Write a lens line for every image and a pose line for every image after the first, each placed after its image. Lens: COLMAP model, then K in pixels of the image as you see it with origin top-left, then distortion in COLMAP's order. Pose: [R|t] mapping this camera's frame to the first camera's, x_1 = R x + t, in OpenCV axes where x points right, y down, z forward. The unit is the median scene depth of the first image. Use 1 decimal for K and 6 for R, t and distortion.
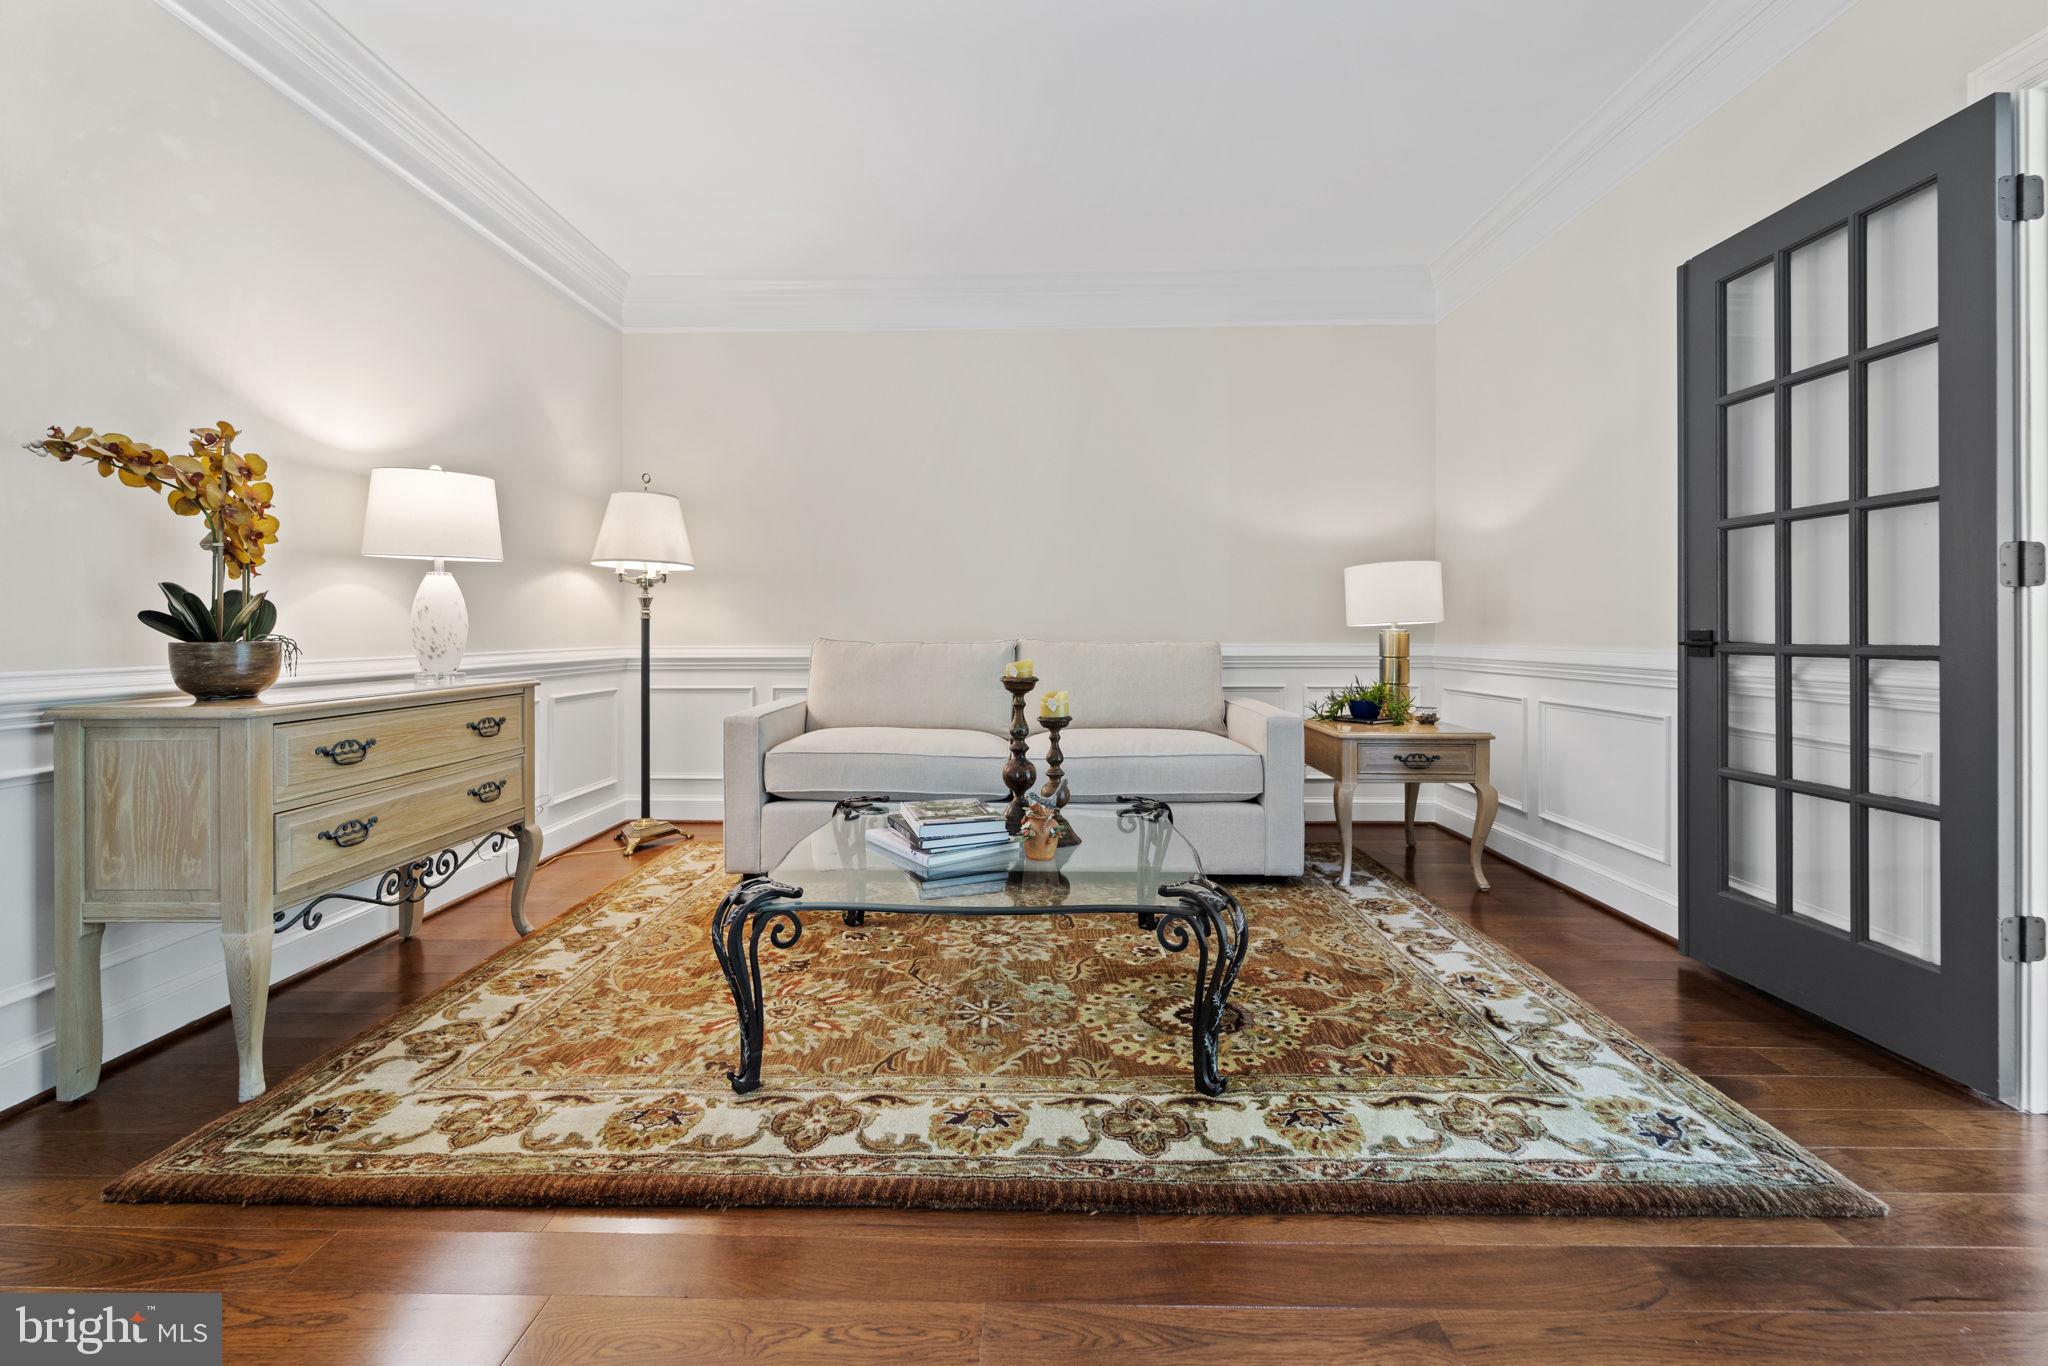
lens RADIAL K [[830.7, 0, 1023.0], [0, 830.7, 634.5], [0, 0, 1]] dist [0.003867, -0.003246]
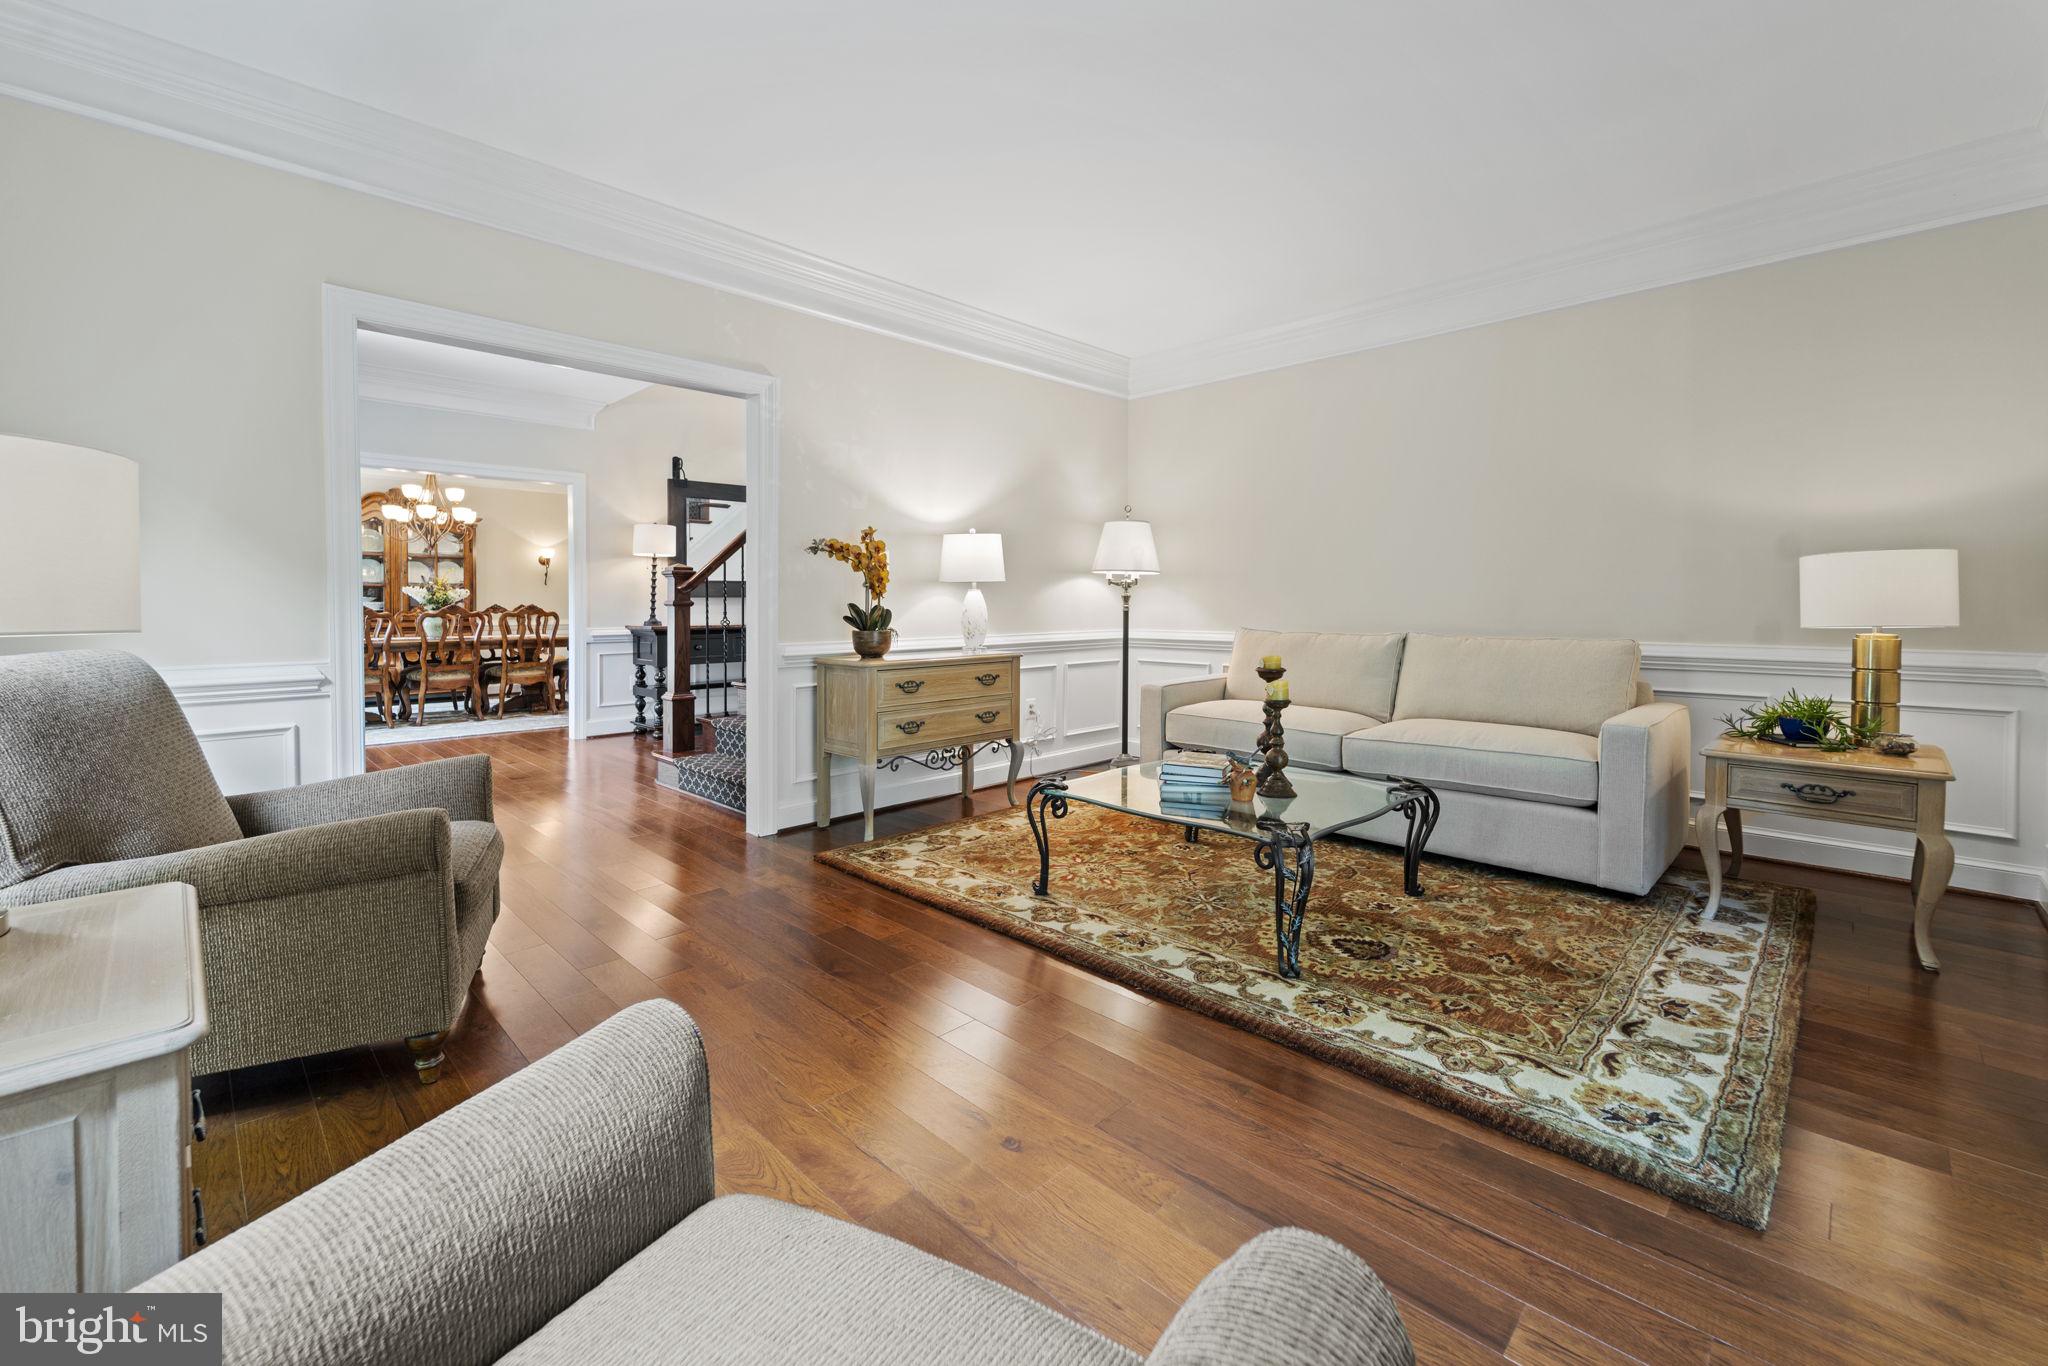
lens RADIAL K [[853.3, 0, 1025.5], [0, 853.3, 614.1], [0, 0, 1]] dist [-0.000109, -0.000216]
pose [[0.725671, 0.012748, -0.687924, 0.815470], [-0.004526, 0.999895, 0.013756, -0.064101], [0.688027, -0.006869, 0.725653, -0.302487]]
